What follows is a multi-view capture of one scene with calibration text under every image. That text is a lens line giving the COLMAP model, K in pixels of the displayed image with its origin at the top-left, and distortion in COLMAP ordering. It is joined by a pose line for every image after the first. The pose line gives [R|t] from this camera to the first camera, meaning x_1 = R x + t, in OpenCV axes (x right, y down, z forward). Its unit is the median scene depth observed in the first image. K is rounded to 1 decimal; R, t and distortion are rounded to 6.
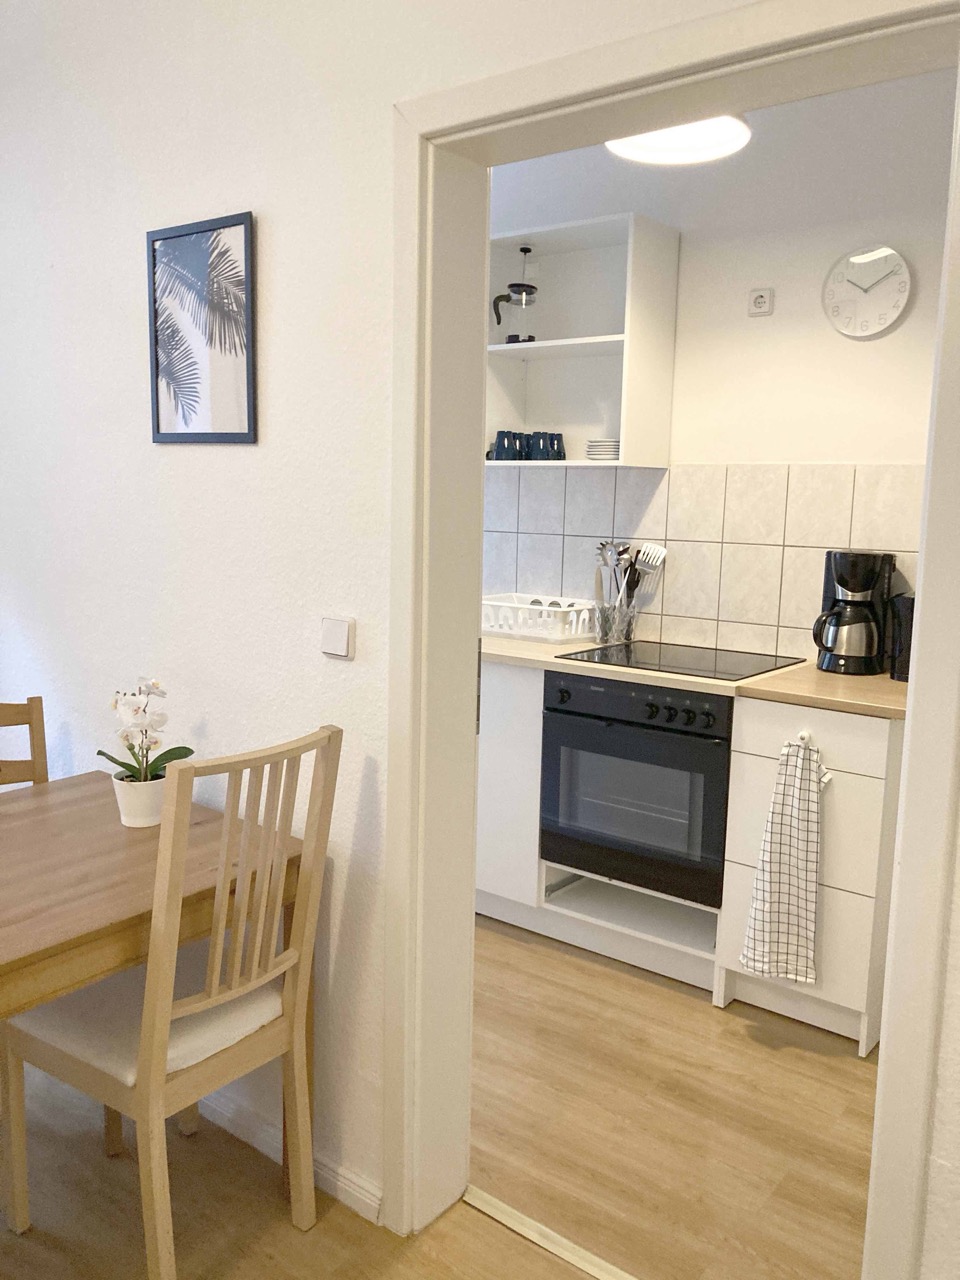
lens RADIAL K [[1056.7, 0, 460.2], [0, 1056.7, 624.2], [0, 0, 1]] dist [0.089419, -0.109594]
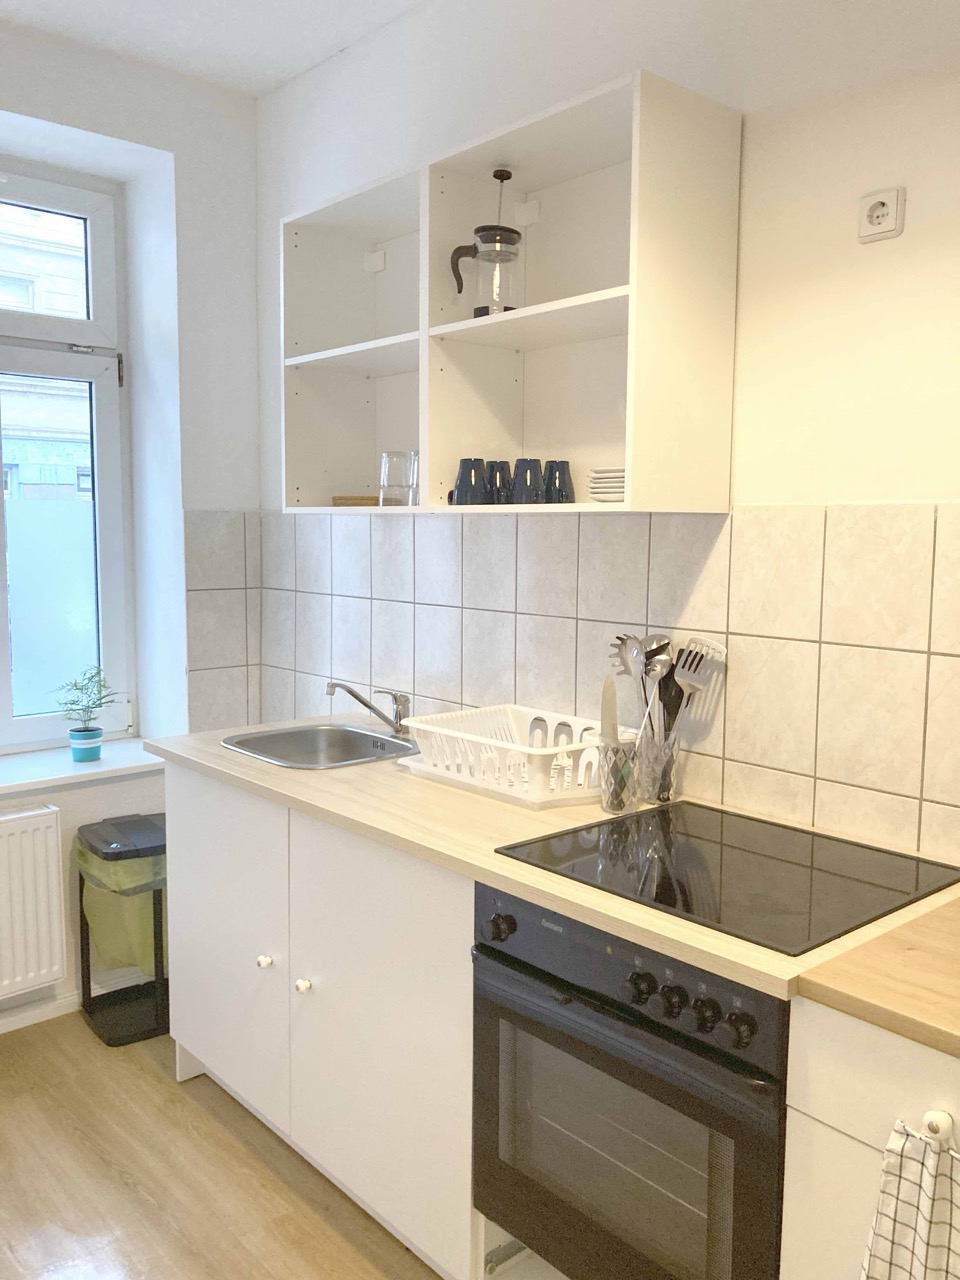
lens RADIAL K [[1056.7, 0, 460.2], [0, 1056.7, 624.2], [0, 0, 1]] dist [0.089419, -0.109594]
pose [[0.983207, 0.003913, -0.182453, 0.154602], [-0.011523, 0.999106, -0.040672, -0.058145], [0.182131, 0.042091, 0.982373, 0.384951]]
